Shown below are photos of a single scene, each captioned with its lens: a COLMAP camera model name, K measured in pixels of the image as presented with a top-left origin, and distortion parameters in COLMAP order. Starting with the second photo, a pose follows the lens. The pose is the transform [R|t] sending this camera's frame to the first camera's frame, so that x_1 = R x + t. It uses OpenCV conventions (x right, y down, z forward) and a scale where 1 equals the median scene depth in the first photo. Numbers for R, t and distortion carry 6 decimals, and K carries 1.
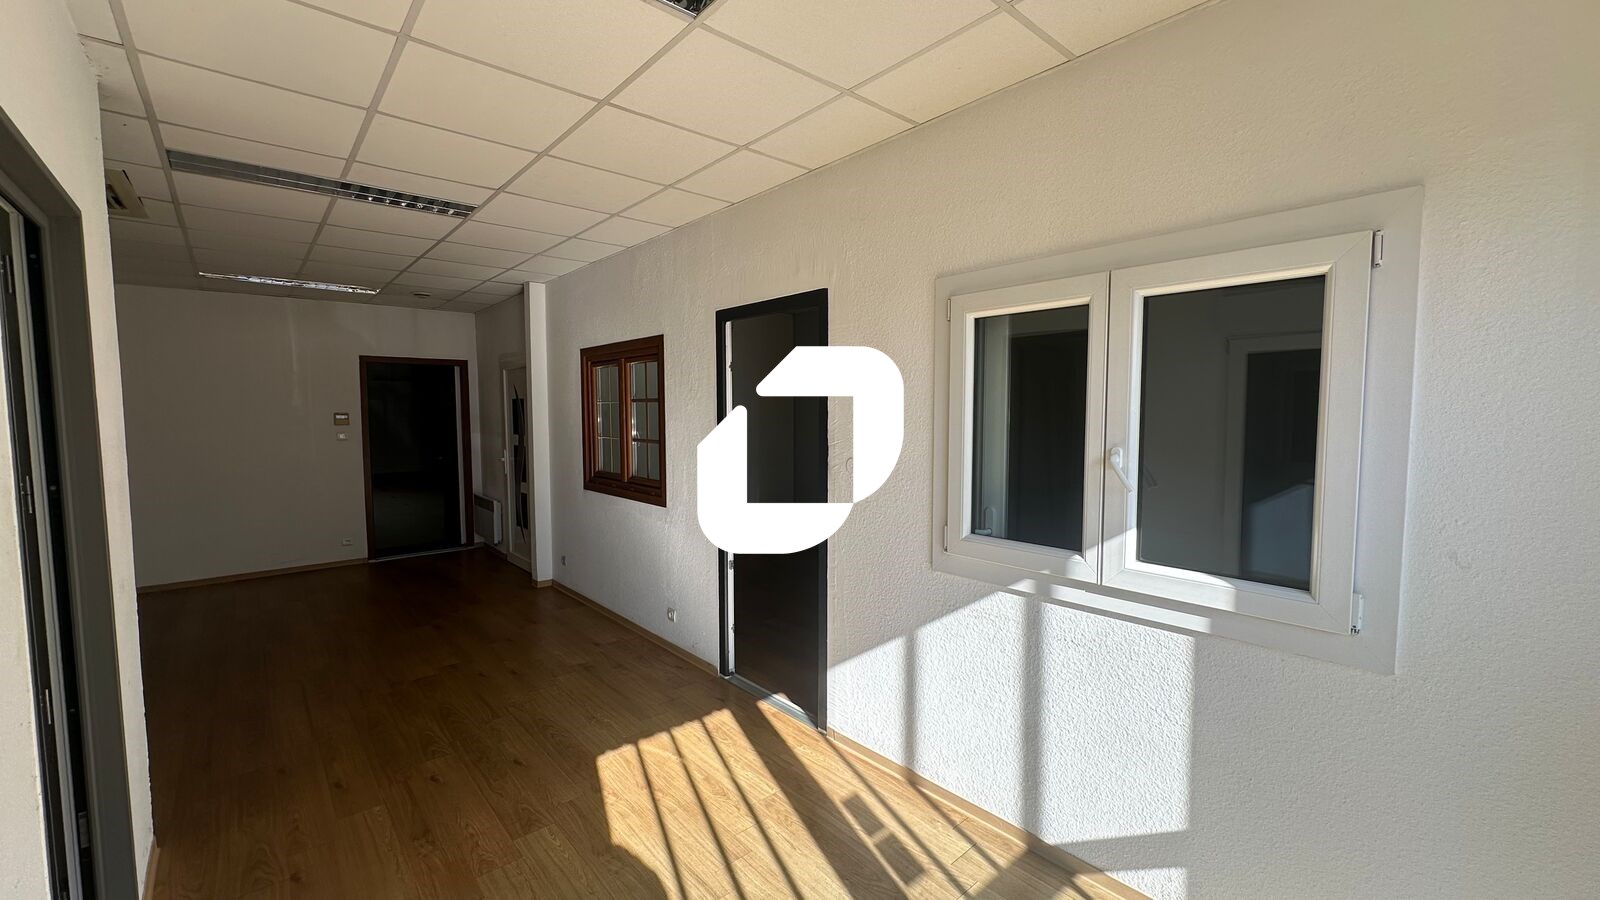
lens RADIAL K [[636.1, 0, 795.7], [0, 636.1, 456.9], [0, 0, 1]] dist [0.010659, 0.000088]
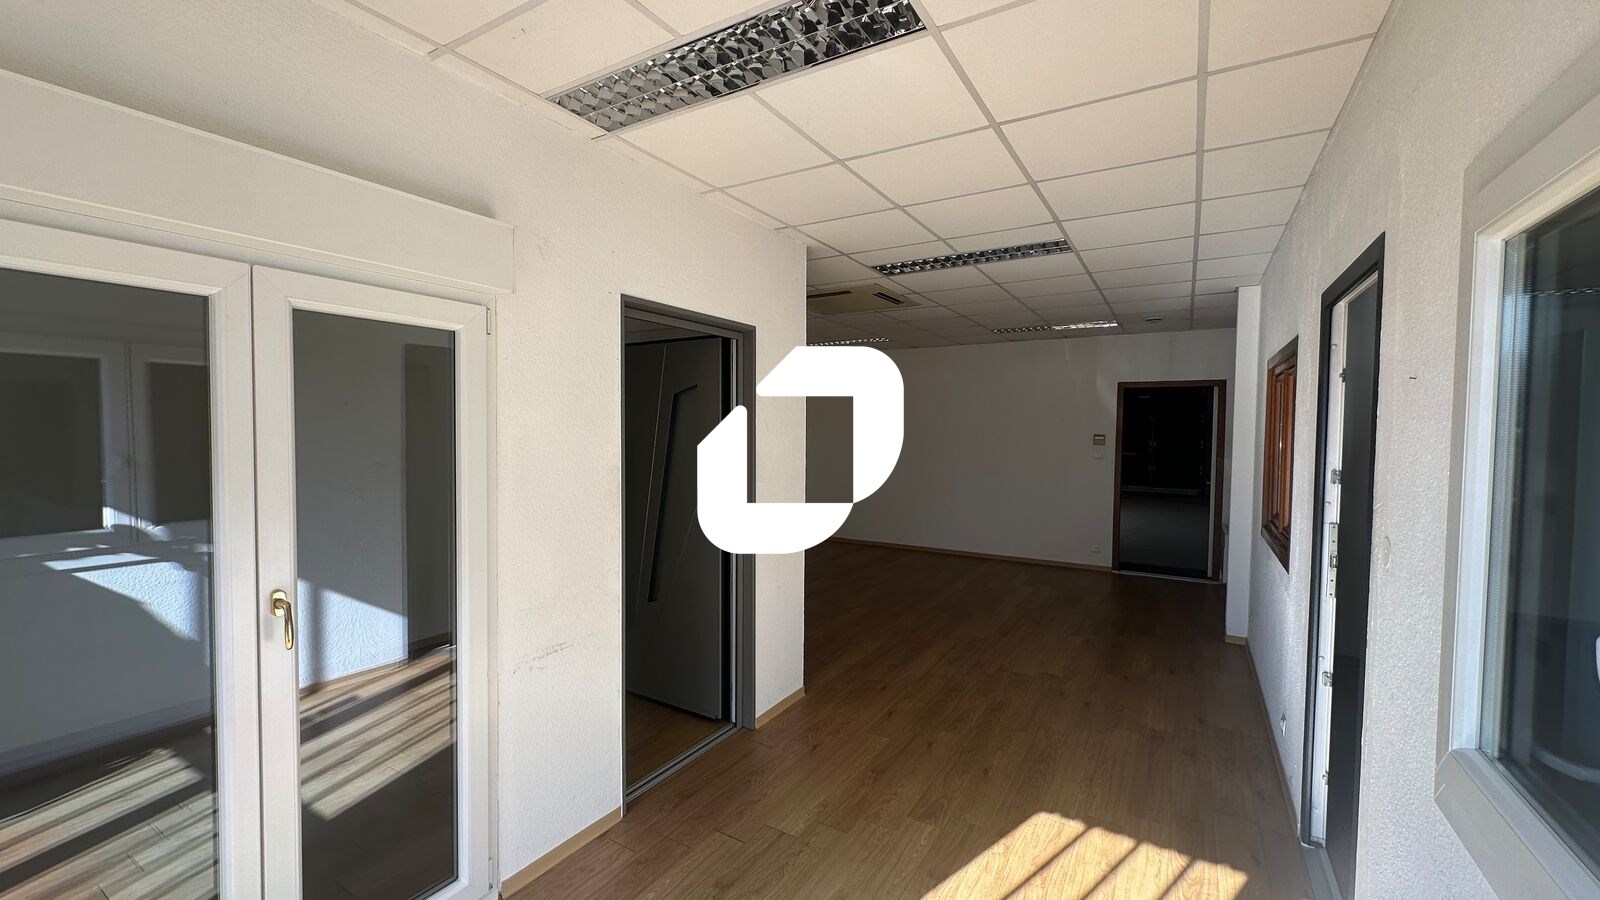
lens RADIAL K [[636.1, 0, 801.5], [0, 636.1, 445.4], [0, 0, 1]] dist [0.010659, 0.000088]
pose [[0.316307, 0.031516, -0.948133, 0.430239], [-0.080581, 0.996728, 0.006249, -0.032446], [0.945228, 0.074425, 0.317812, 0.337448]]
